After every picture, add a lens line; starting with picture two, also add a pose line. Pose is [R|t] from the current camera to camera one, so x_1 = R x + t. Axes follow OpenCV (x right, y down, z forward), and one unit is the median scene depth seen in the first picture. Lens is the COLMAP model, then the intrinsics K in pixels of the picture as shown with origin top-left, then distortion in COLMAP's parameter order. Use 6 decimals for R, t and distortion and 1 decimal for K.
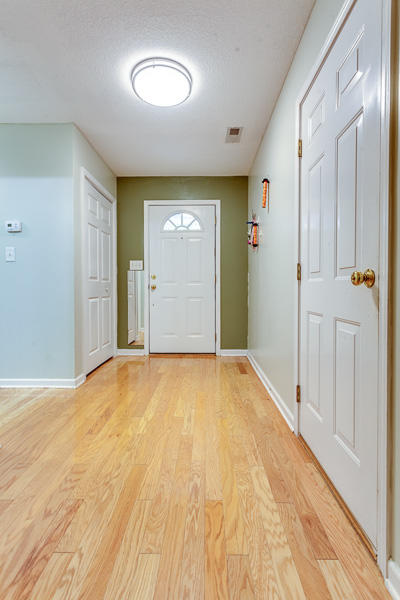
lens RADIAL K [[287.3, 0, 199.4], [0, 287.3, 294.3], [0, 0, 1]] dist [0.001847, 0.000236]
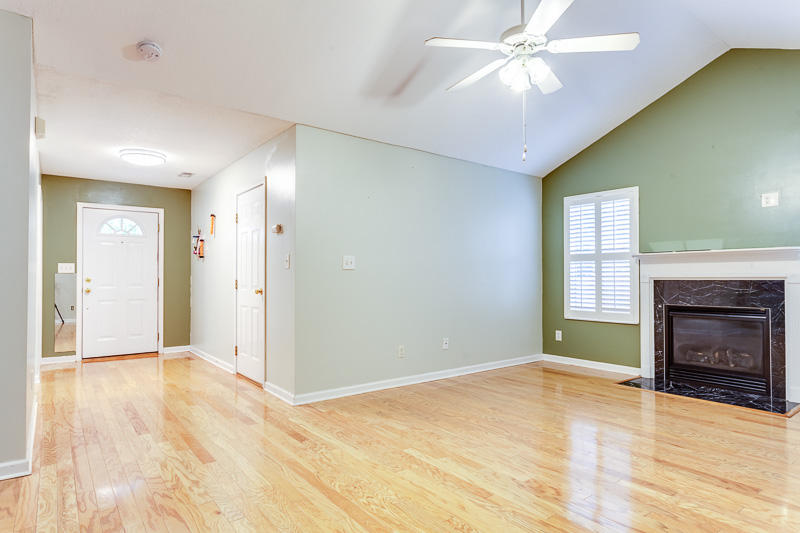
lens RADIAL K [[464.2, 0, 415.5], [0, 464.2, 271.5], [0, 0, 1]] dist [-0.006705, 0.002937]
pose [[0.766590, 0.008400, 0.642082, -0.321245], [0.015558, 0.999378, -0.031650, -0.022652], [-0.641949, 0.034252, 0.765982, -0.947950]]
